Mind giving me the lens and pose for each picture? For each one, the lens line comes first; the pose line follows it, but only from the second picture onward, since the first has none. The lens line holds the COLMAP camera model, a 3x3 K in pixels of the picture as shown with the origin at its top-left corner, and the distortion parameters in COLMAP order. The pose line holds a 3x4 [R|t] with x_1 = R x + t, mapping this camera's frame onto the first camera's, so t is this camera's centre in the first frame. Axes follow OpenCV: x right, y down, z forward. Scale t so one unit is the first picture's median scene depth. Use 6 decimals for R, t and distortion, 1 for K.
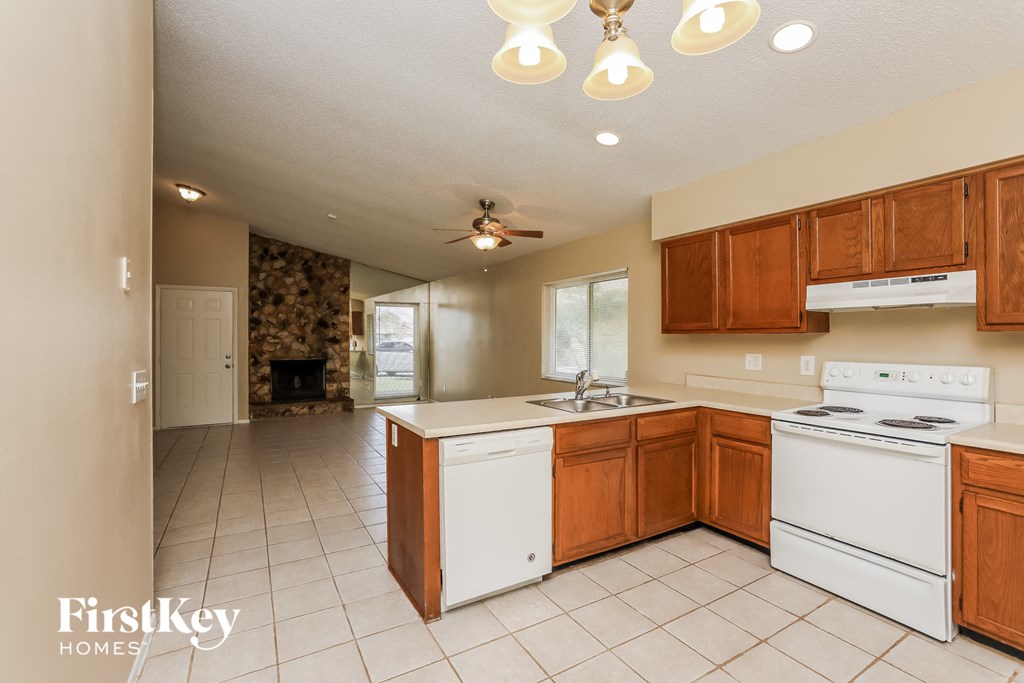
lens RADIAL K [[456.5, 0, 513.1], [0, 456.5, 339.0], [0, 0, 1]] dist [-0.020762, -0.000665]
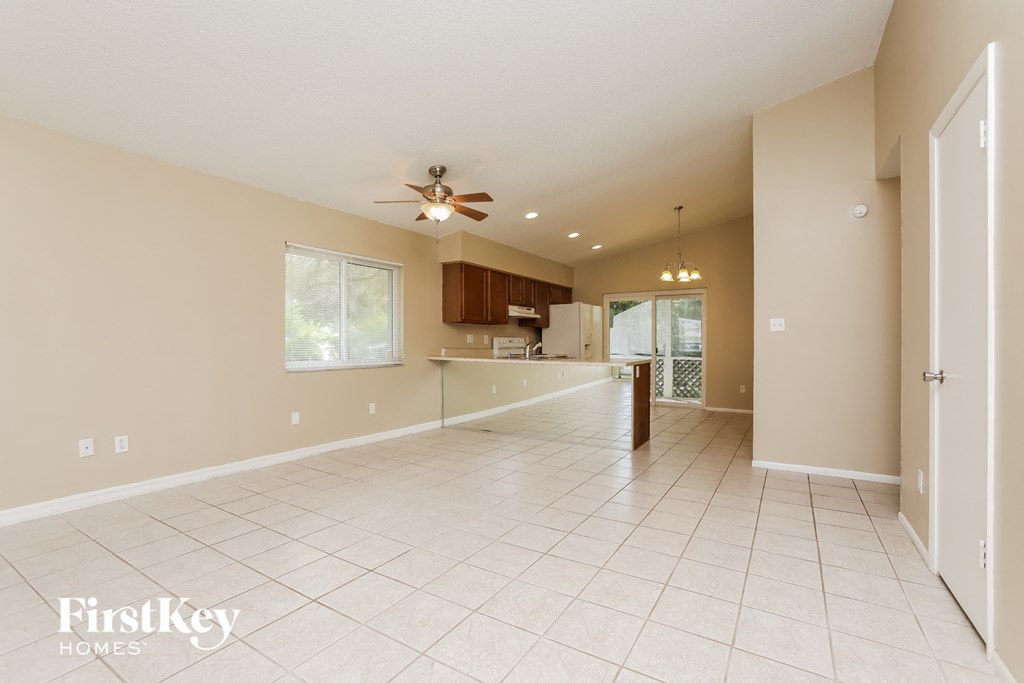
lens RADIAL K [[456.5, 0, 514.4], [0, 456.5, 342.8], [0, 0, 1]] dist [-0.020762, -0.000665]
pose [[-0.457884, 0.002506, 0.889008, -1.636152], [-0.000580, 0.999995, -0.003117, 0.096570], [-0.889012, -0.001943, -0.457880, 2.230521]]
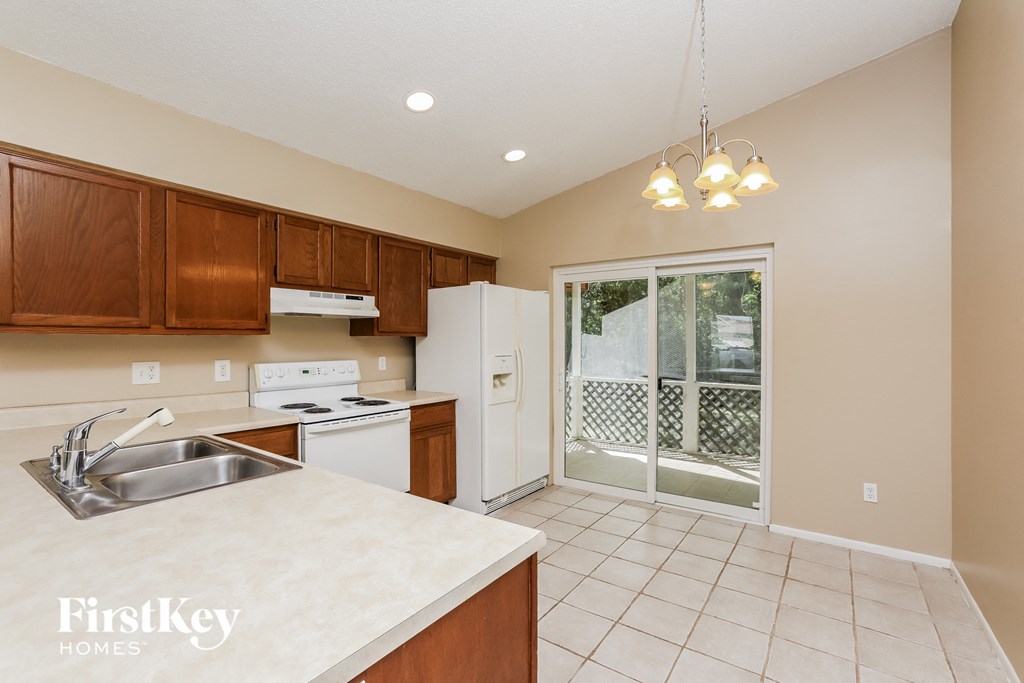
lens RADIAL K [[456.5, 0, 508.2], [0, 456.5, 340.8], [0, 0, 1]] dist [-0.020762, -0.000665]
pose [[-0.387854, -0.002509, 0.921718, -0.487326], [0.000528, 0.999996, 0.002944, -0.004701], [-0.921721, 0.001629, -0.387851, 0.969260]]
